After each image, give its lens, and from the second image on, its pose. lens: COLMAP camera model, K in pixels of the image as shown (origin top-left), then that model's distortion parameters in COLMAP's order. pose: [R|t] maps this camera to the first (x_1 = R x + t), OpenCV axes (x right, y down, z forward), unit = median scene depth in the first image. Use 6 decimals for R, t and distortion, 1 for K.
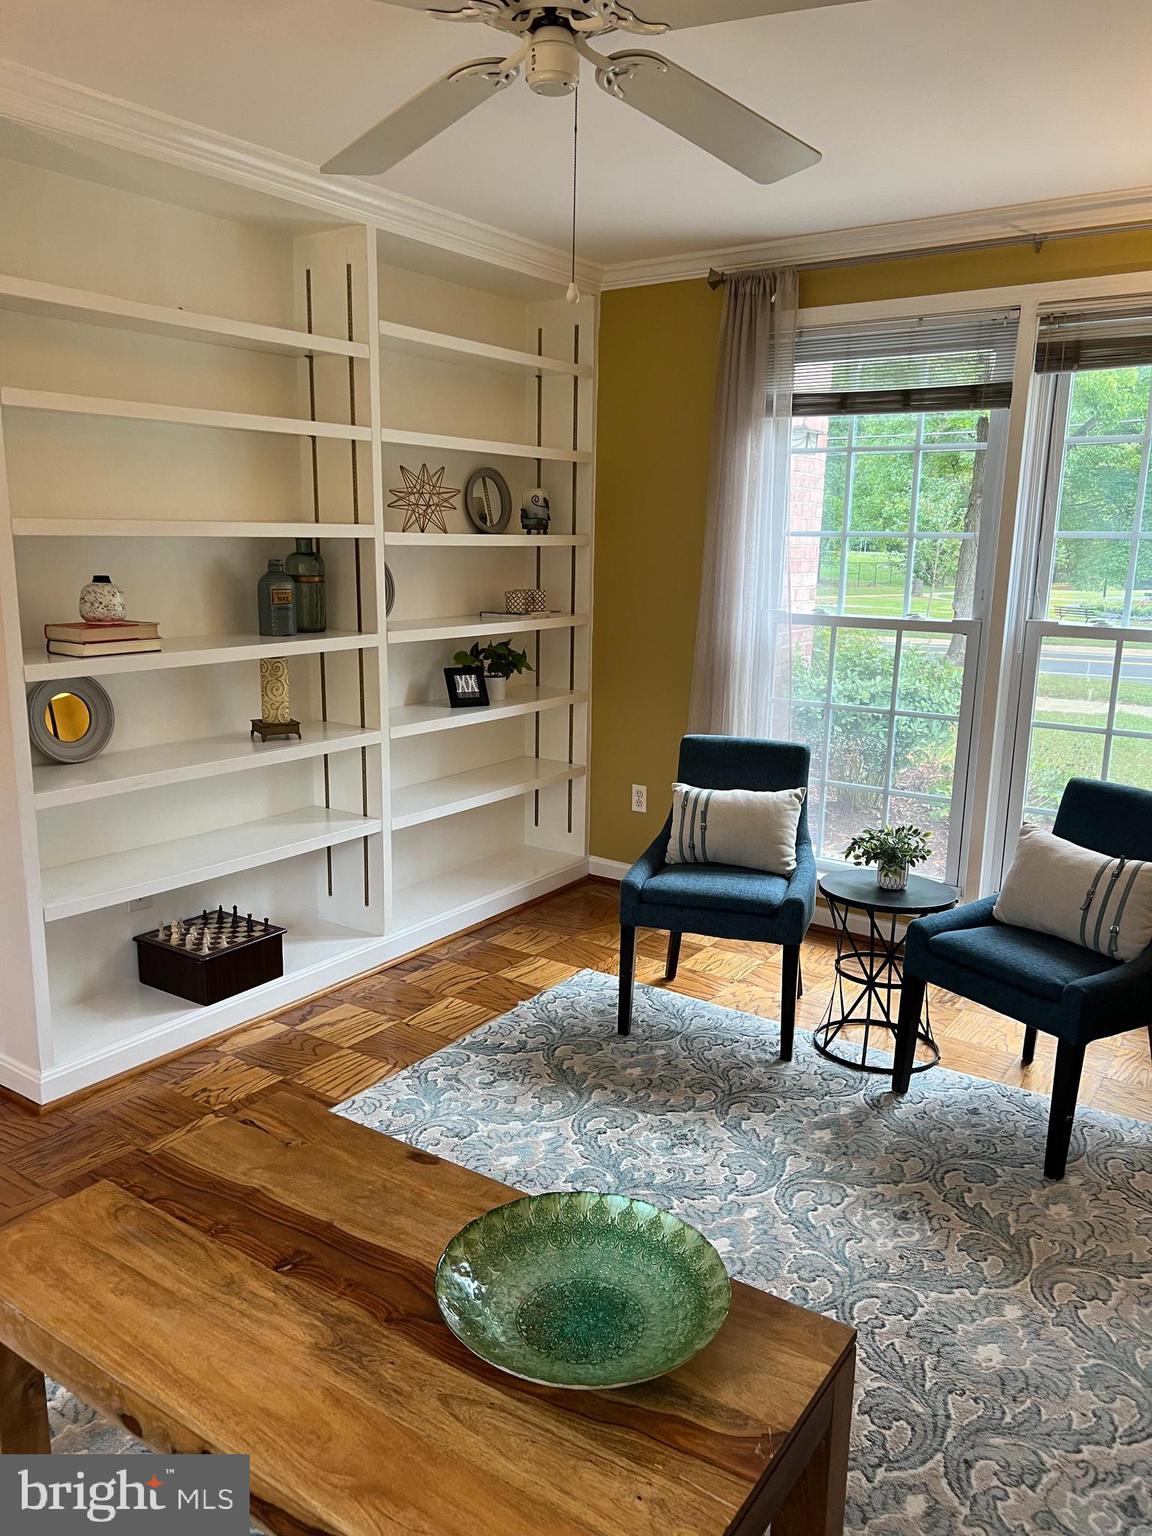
lens RADIAL K [[1151.9, 0, 562.4], [0, 1151.9, 761.9], [0, 0, 1]] dist [0.024719, -0.021223]
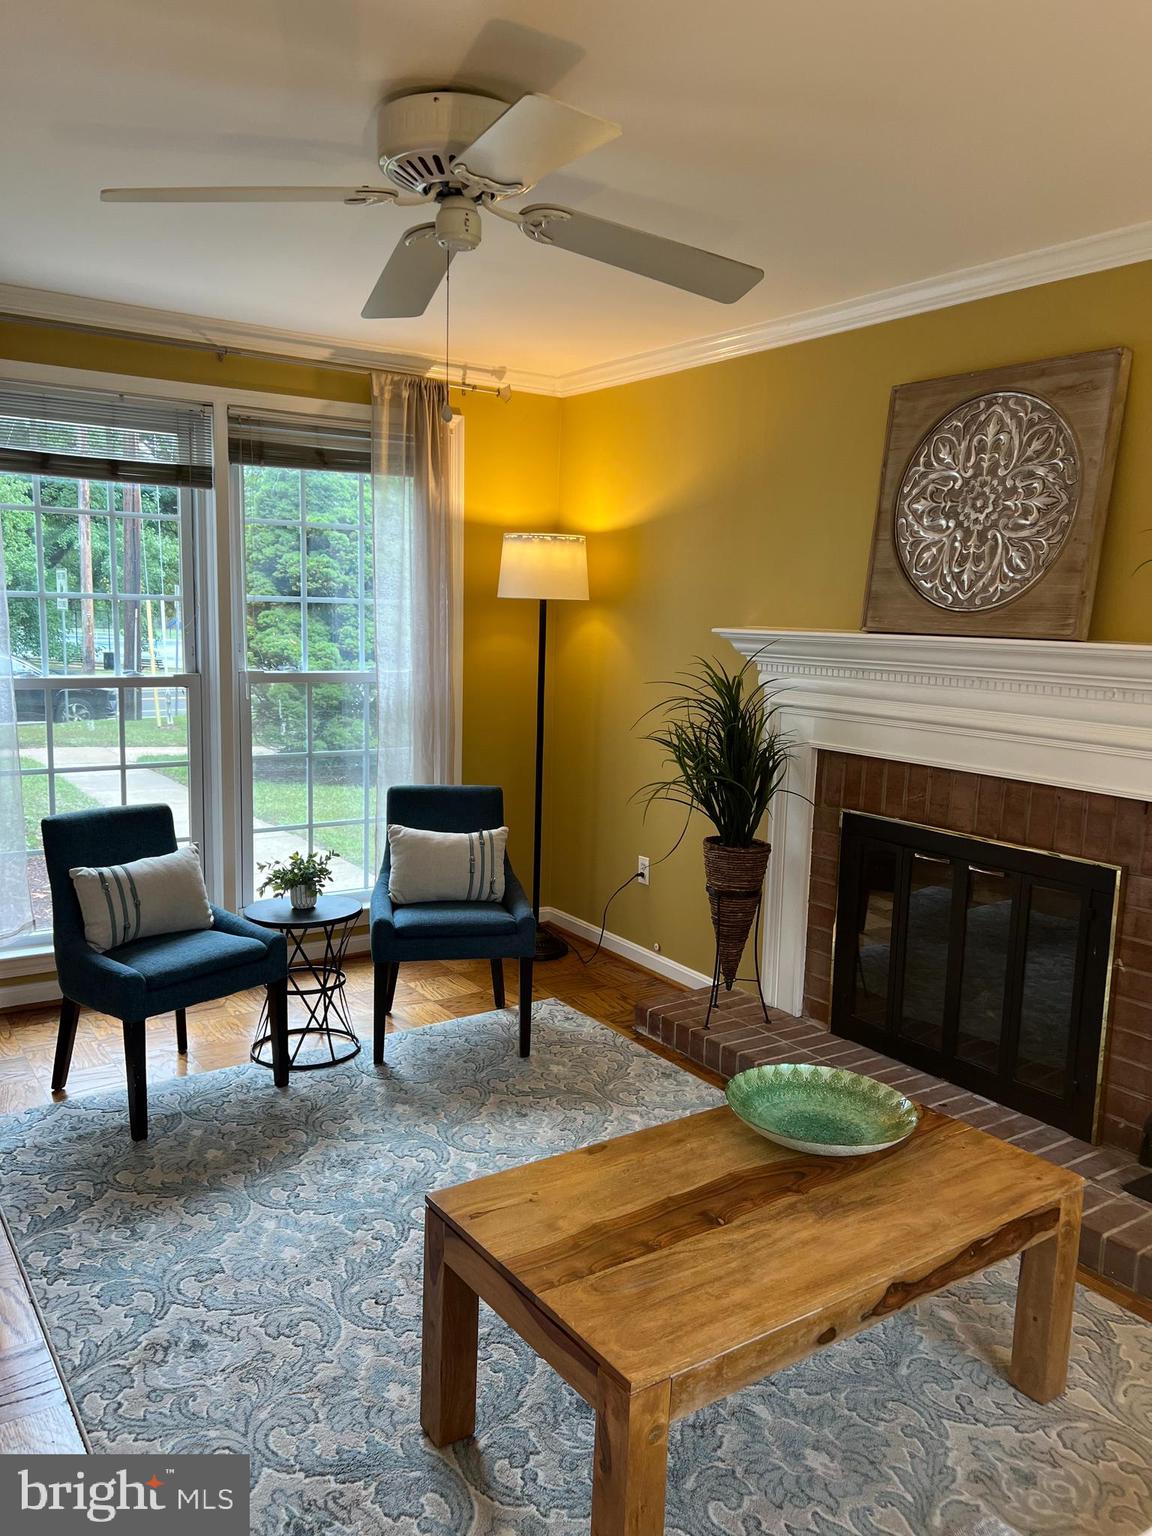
lens RADIAL K [[1151.9, 0, 584.5], [0, 1151.9, 768.6], [0, 0, 1]] dist [0.024719, -0.021223]
pose [[0.352326, -0.142501, 0.924965, -0.752358], [0.167010, 0.982049, 0.087680, -0.092229], [-0.920855, 0.123587, 0.369800, 0.342952]]
